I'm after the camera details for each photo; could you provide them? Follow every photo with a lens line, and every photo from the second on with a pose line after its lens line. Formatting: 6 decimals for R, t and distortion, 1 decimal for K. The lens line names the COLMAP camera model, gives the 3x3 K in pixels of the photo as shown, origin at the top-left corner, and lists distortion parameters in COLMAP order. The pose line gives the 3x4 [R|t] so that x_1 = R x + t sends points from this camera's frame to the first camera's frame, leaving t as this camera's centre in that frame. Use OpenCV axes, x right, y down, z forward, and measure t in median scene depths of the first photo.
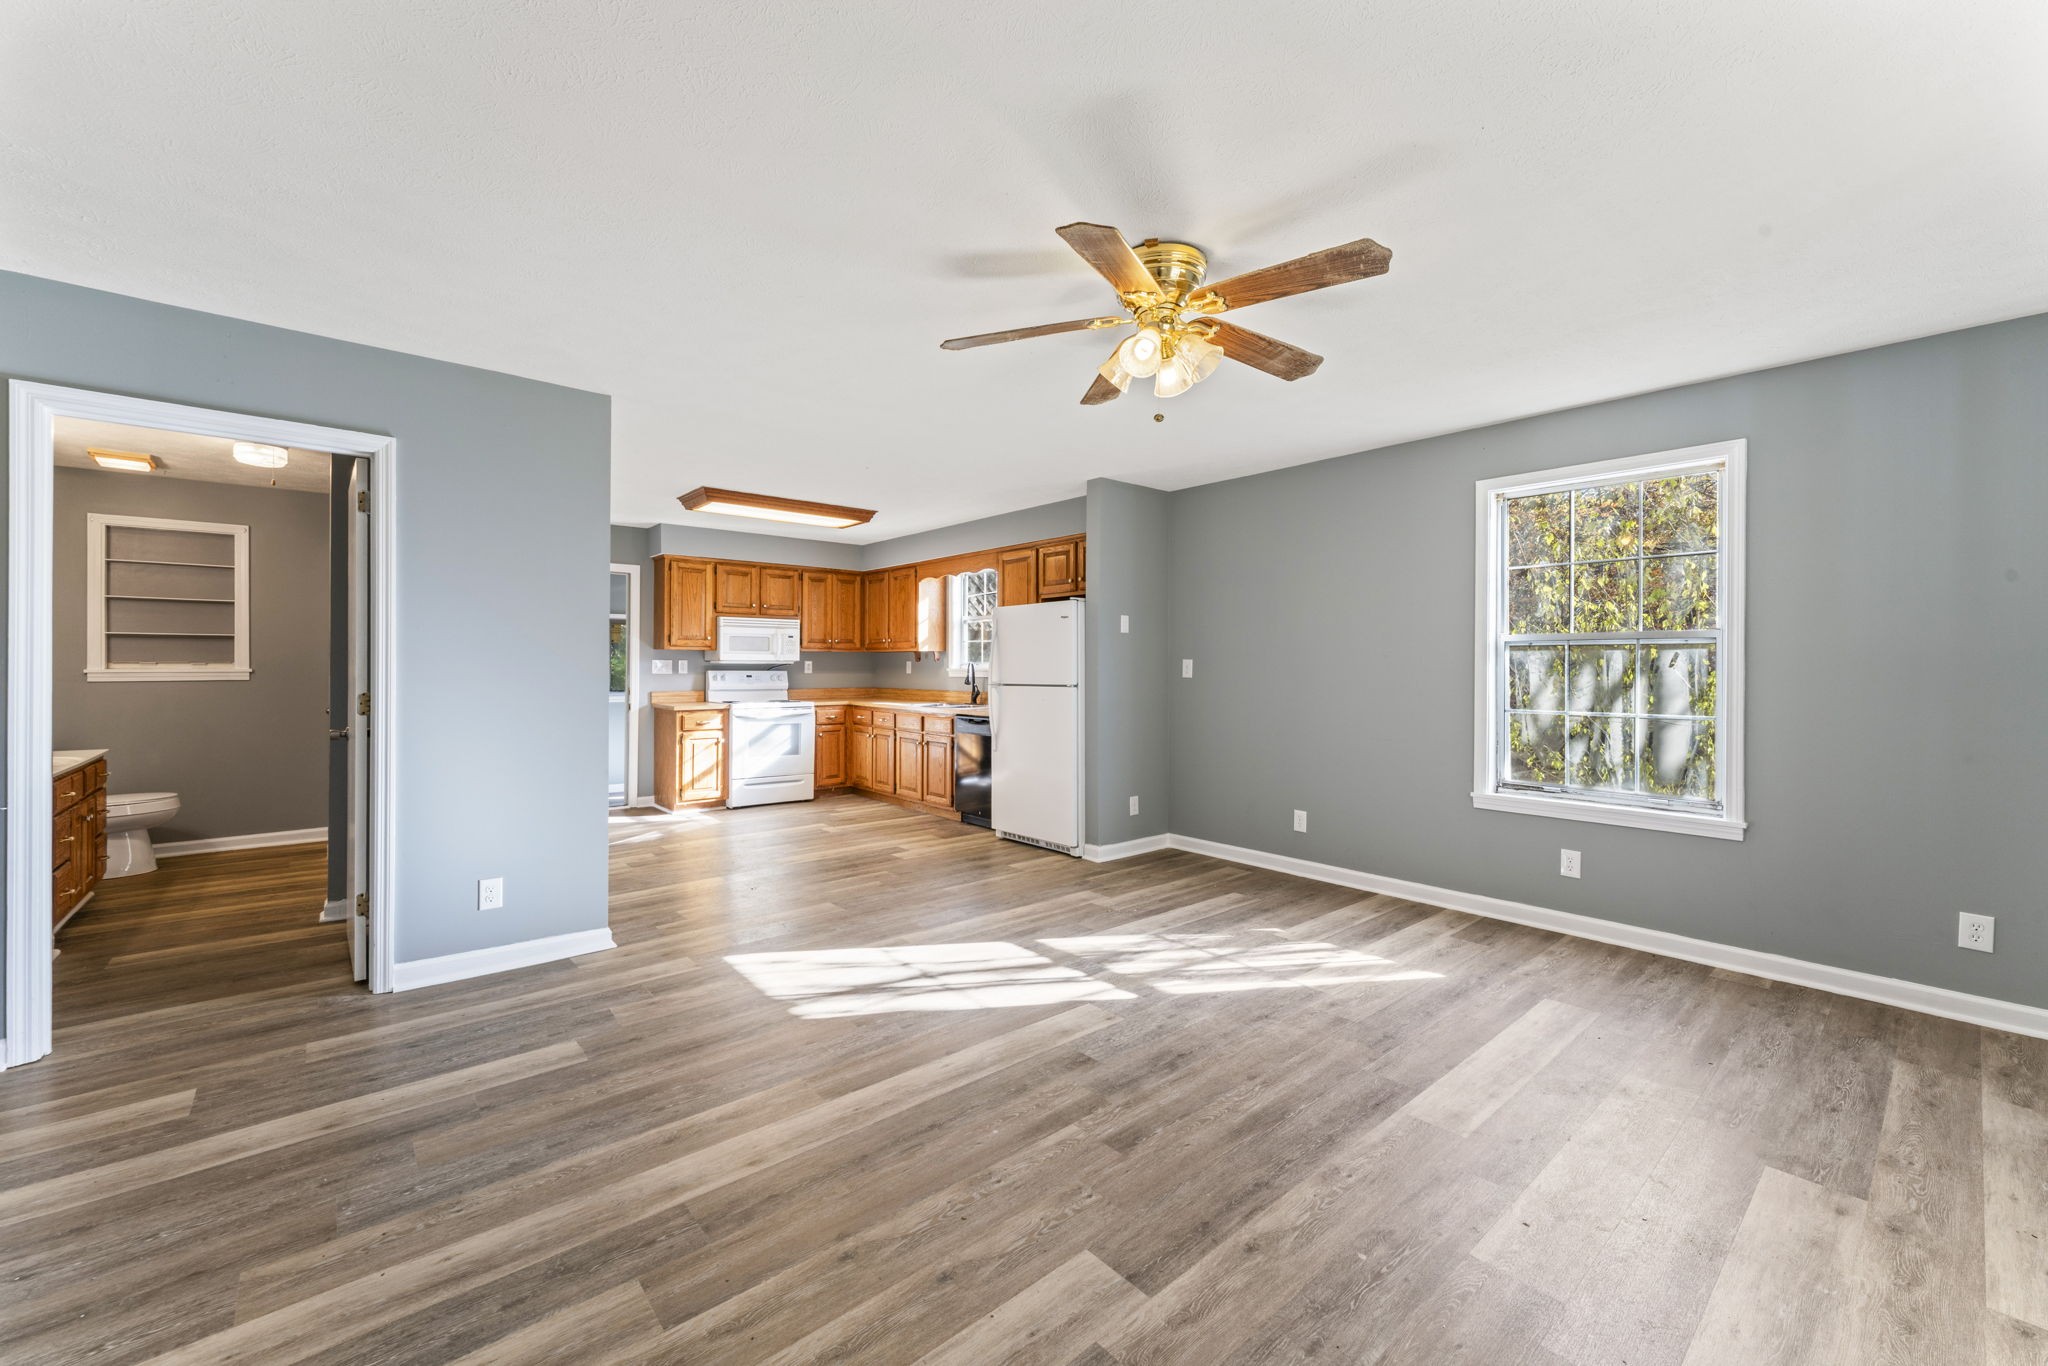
lens RADIAL K [[817.2, 0, 1024.2], [0, 817.2, 661.7], [0, 0, 1]] dist [0.000074, -0.000019]
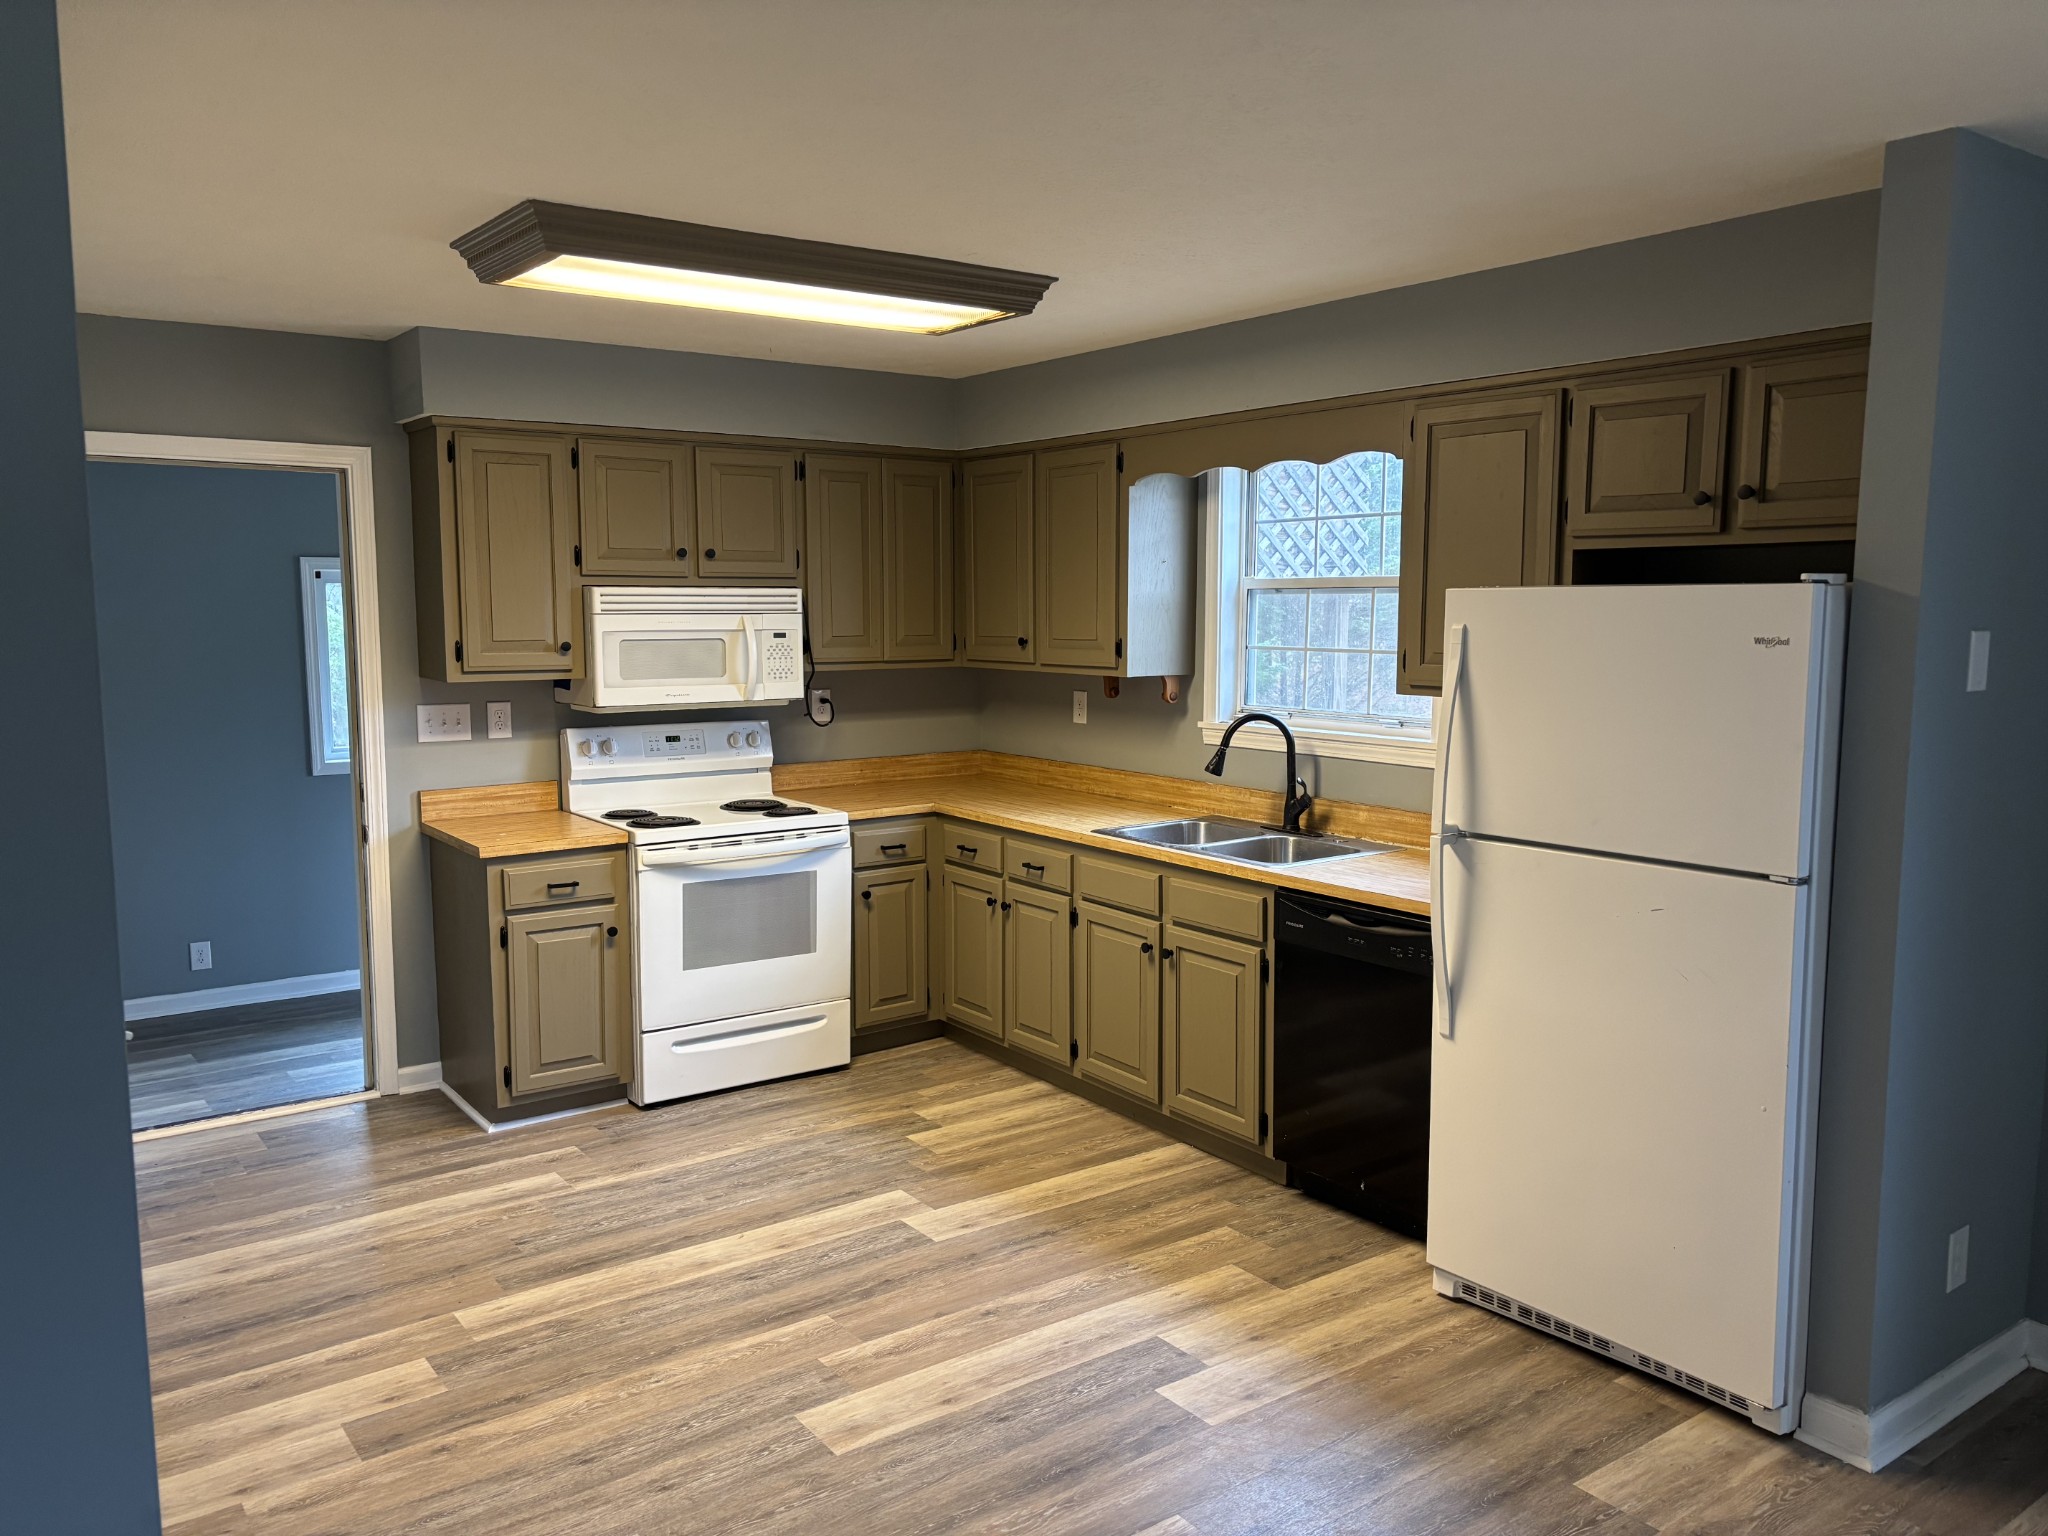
lens RADIAL K [[1513.2, 0, 1032.9], [0, 1513.2, 772.4], [0, 0, 1]] dist [0.027315, 0.000736]
pose [[0.997548, 0.005802, -0.069750, -0.261481], [0.002811, 0.992432, 0.122760, -0.114137], [0.069935, -0.122655, 0.989982, 0.677479]]
